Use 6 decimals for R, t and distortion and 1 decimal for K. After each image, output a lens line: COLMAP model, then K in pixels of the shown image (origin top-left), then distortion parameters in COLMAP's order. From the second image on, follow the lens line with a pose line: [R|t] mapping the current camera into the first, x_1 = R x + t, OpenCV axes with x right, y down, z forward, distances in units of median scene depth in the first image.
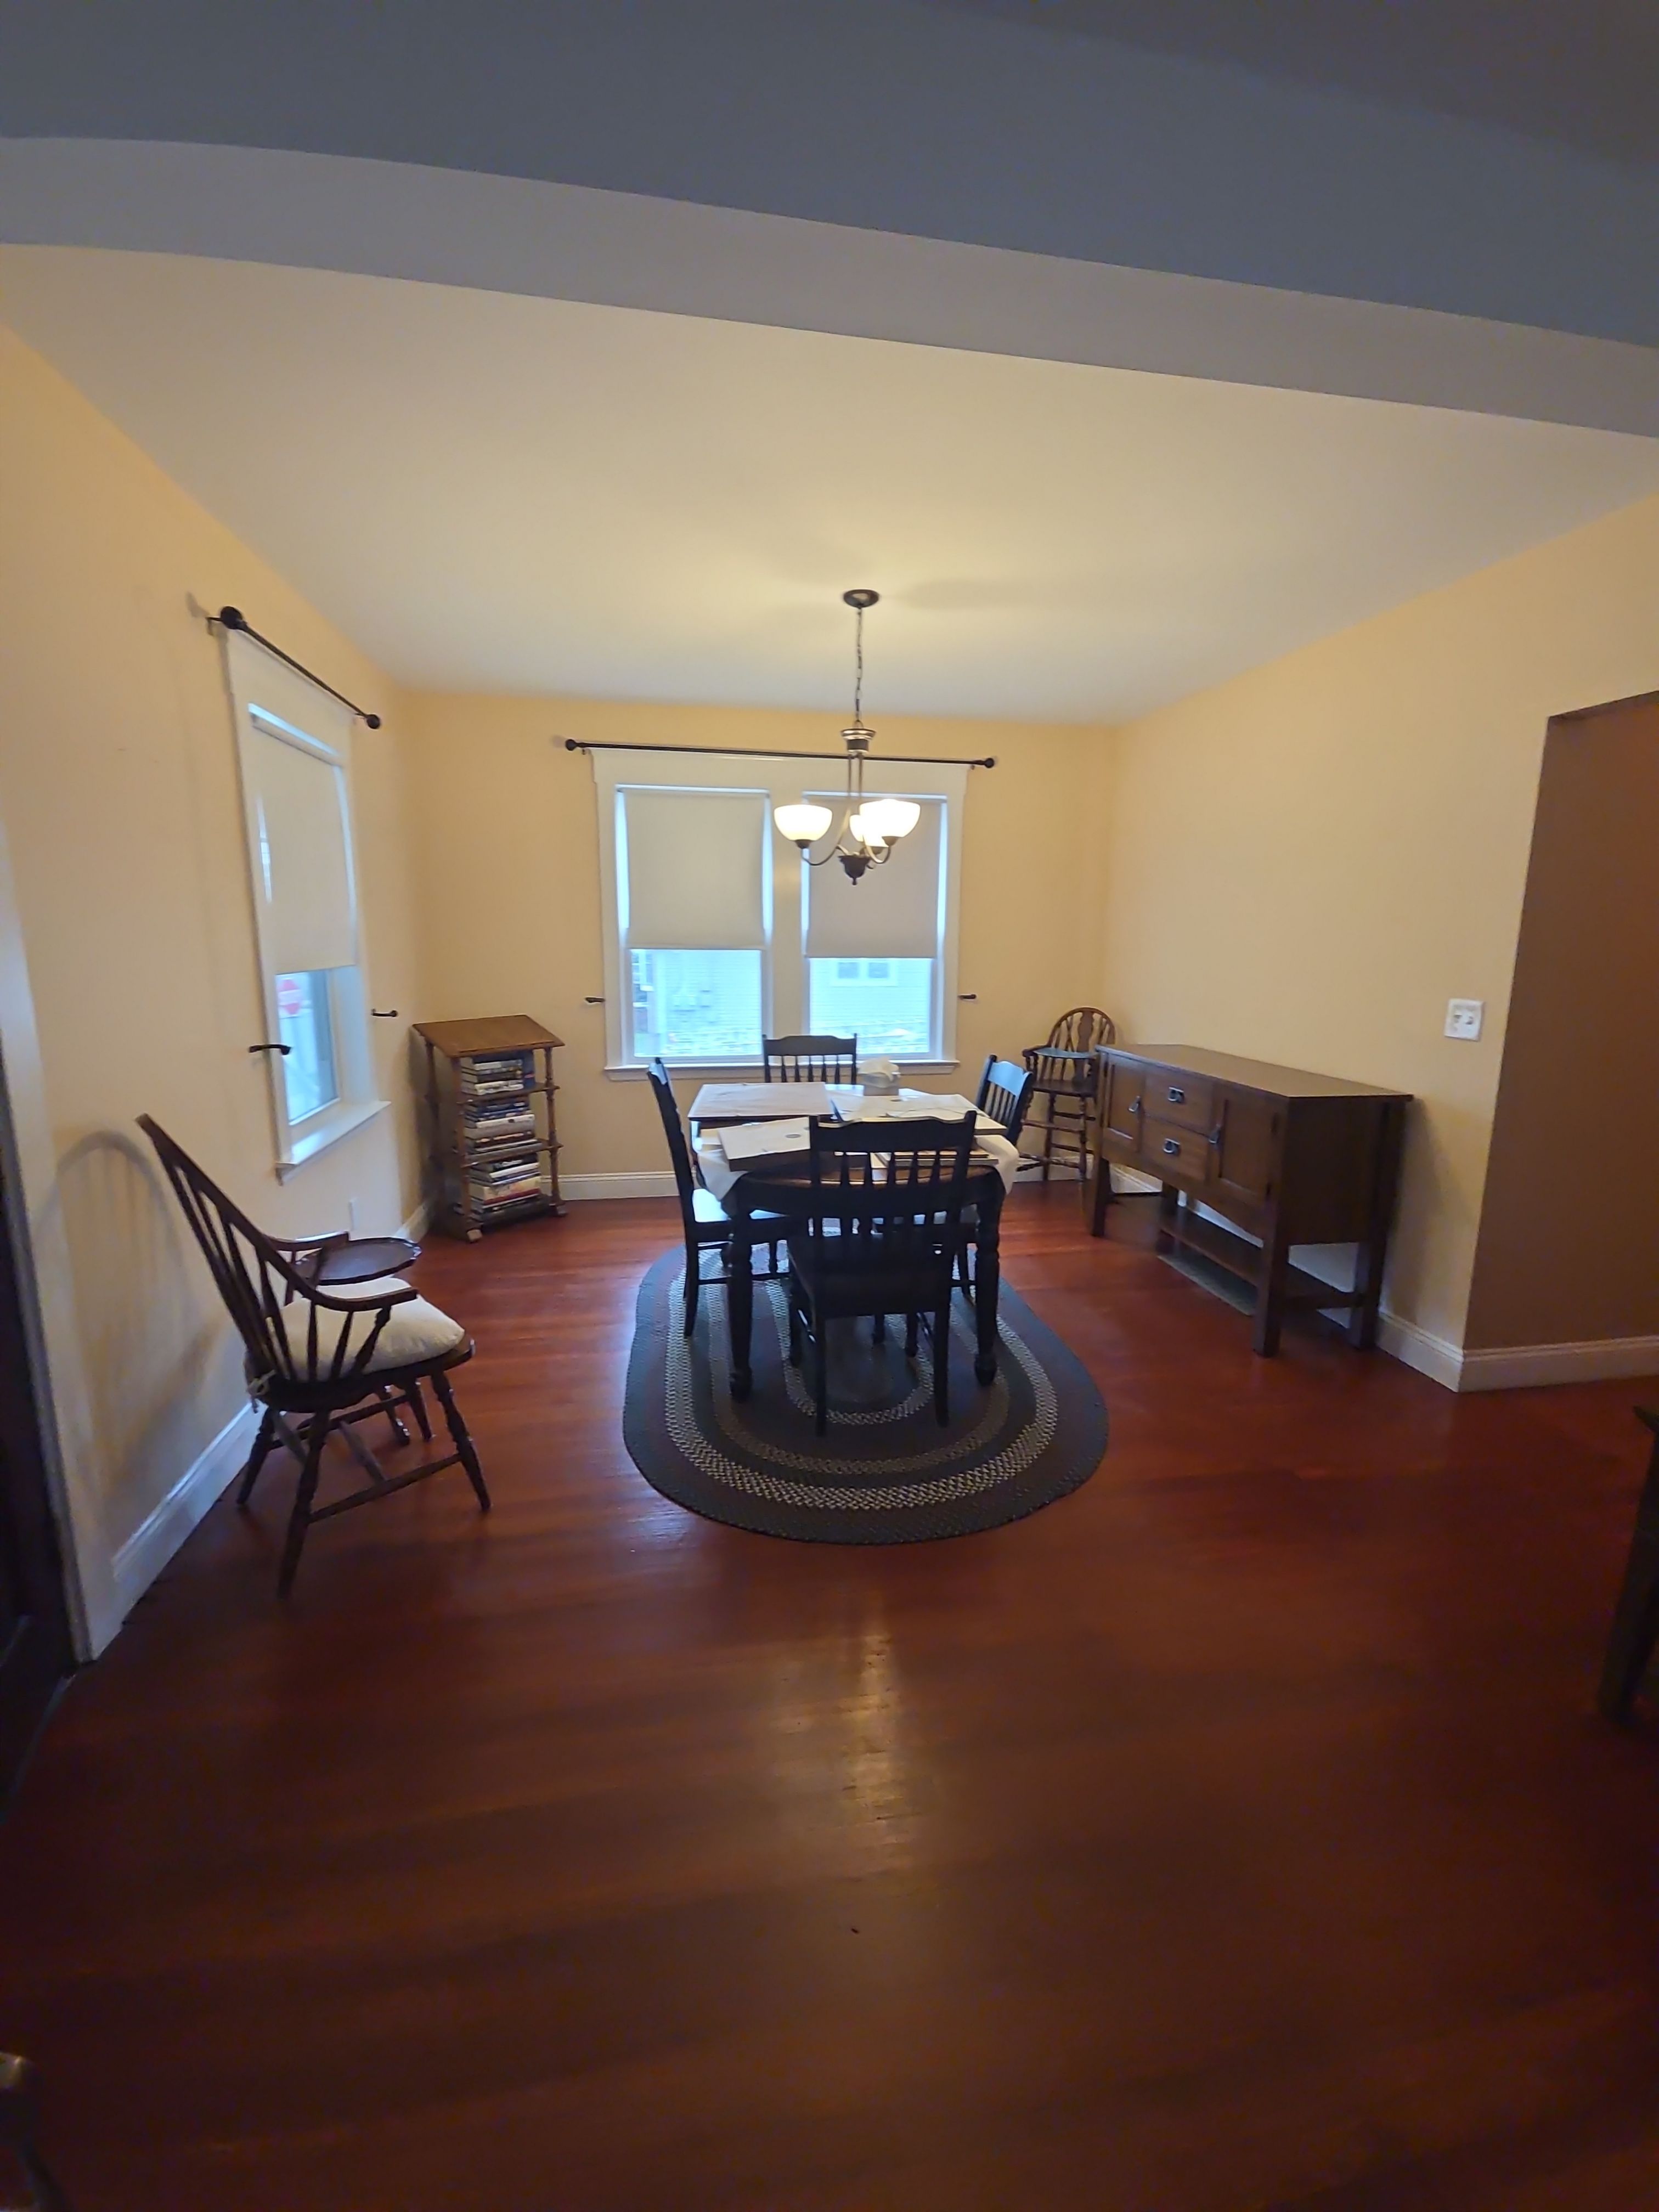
lens RADIAL K [[908.8, 0, 810.5], [0, 908.8, 1092.2], [0, 0, 1]] dist [0.013152, -0.009310]
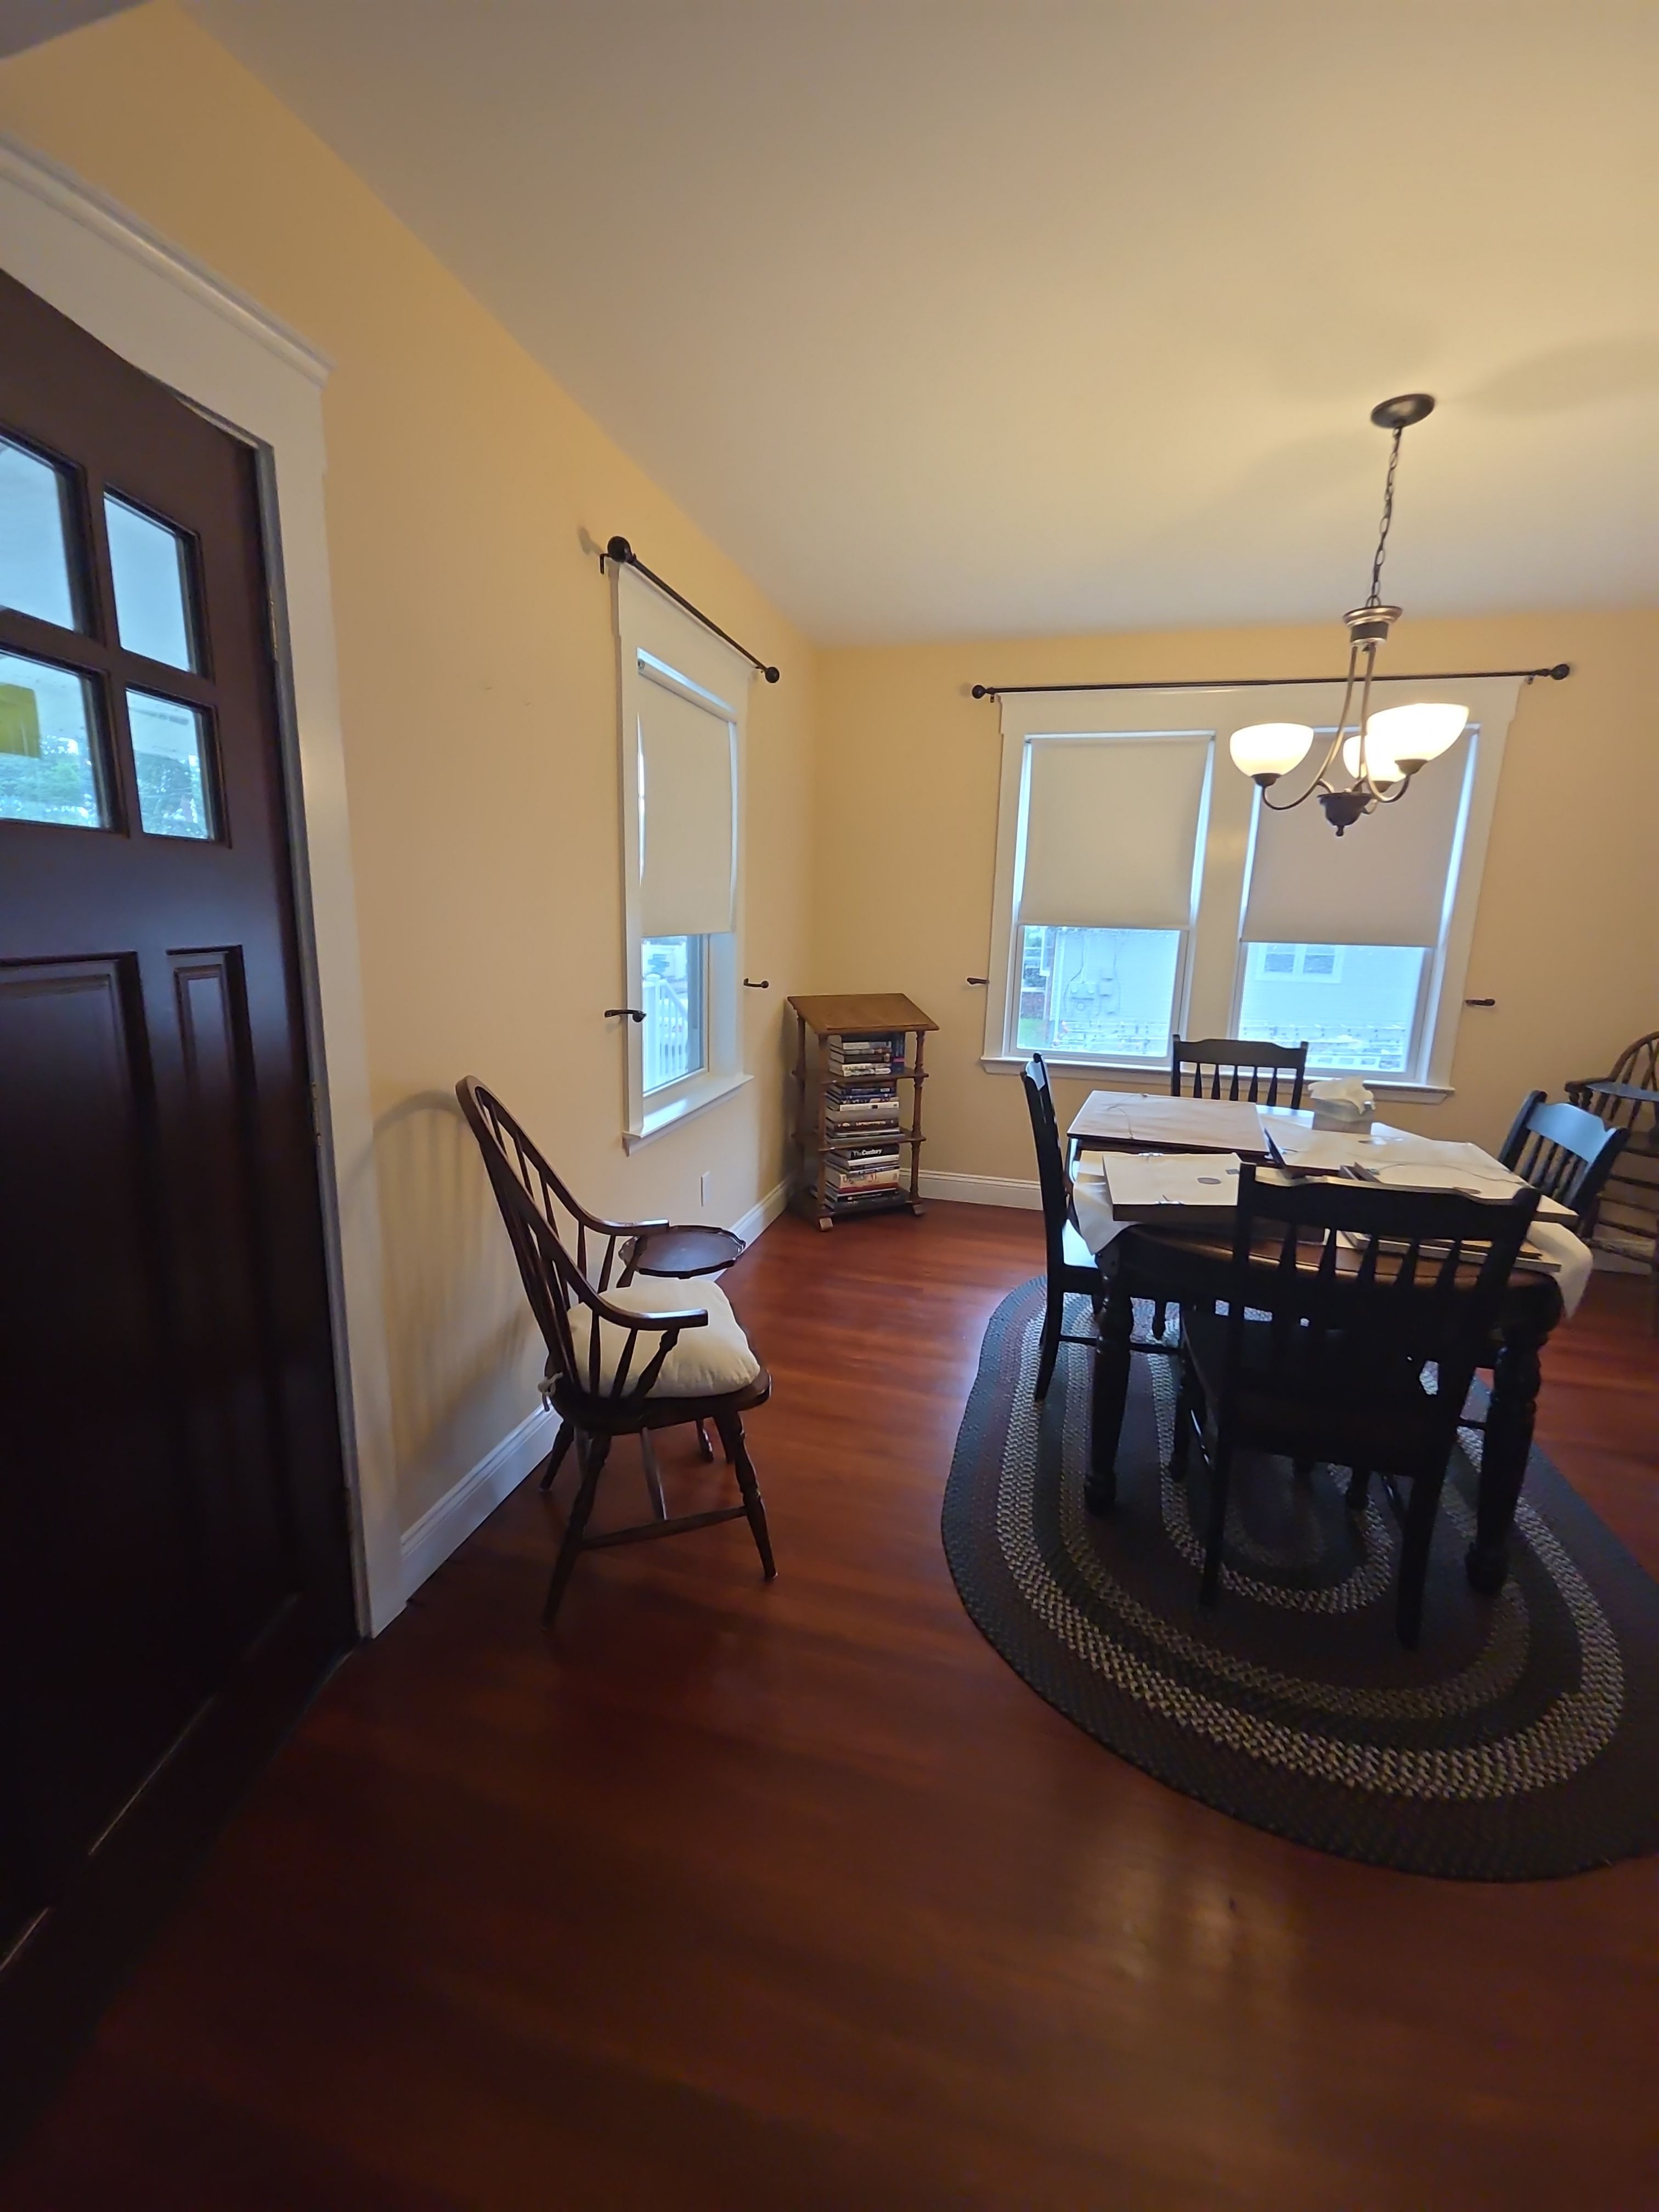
lens RADIAL K [[908.8, 0, 817.4], [0, 908.8, 1097.5], [0, 0, 1]] dist [0.013152, -0.009310]
pose [[0.911410, 0.100978, -0.398918, -0.018787], [-0.091714, 0.994887, 0.042295, -0.017676], [0.401150, -0.001961, 0.916010, 0.186290]]
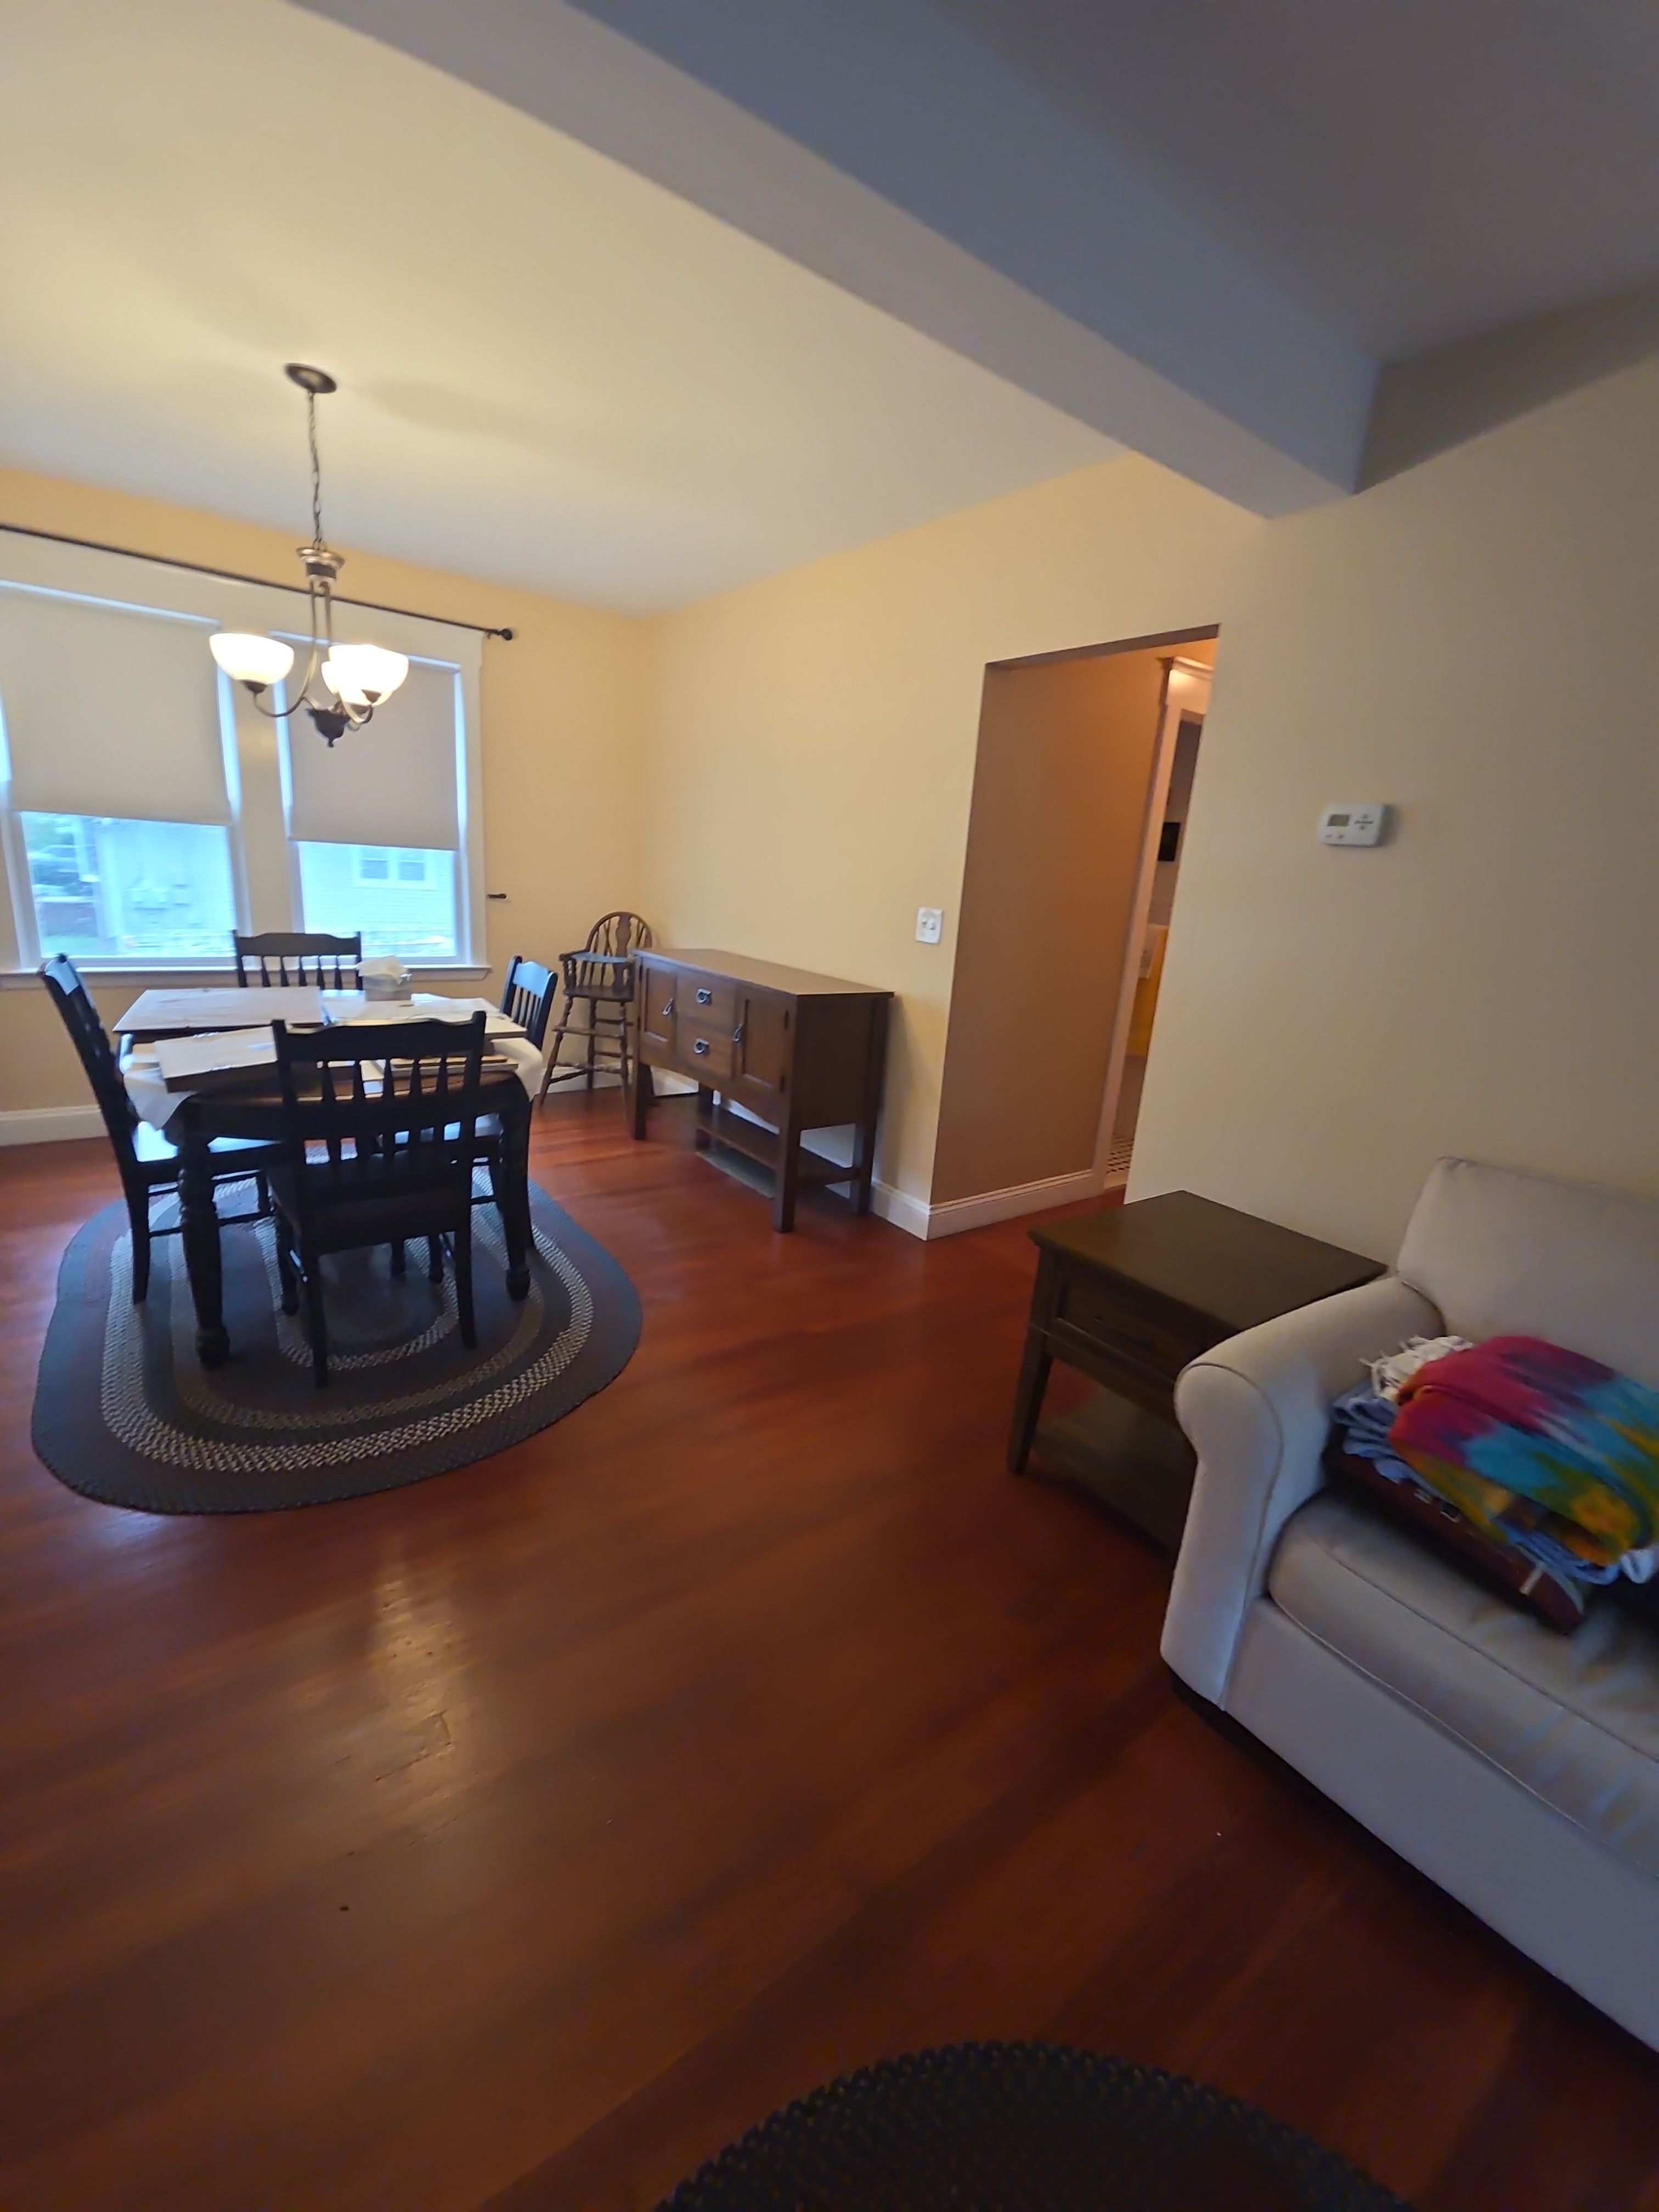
lens RADIAL K [[908.8, 0, 822.2], [0, 908.8, 1096.6], [0, 0, 1]] dist [0.013152, -0.009310]
pose [[0.885381, -0.061589, 0.460767, 0.042206], [0.015708, 0.994582, 0.102757, 0.013695], [-0.464600, -0.083741, 0.881552, 0.020601]]
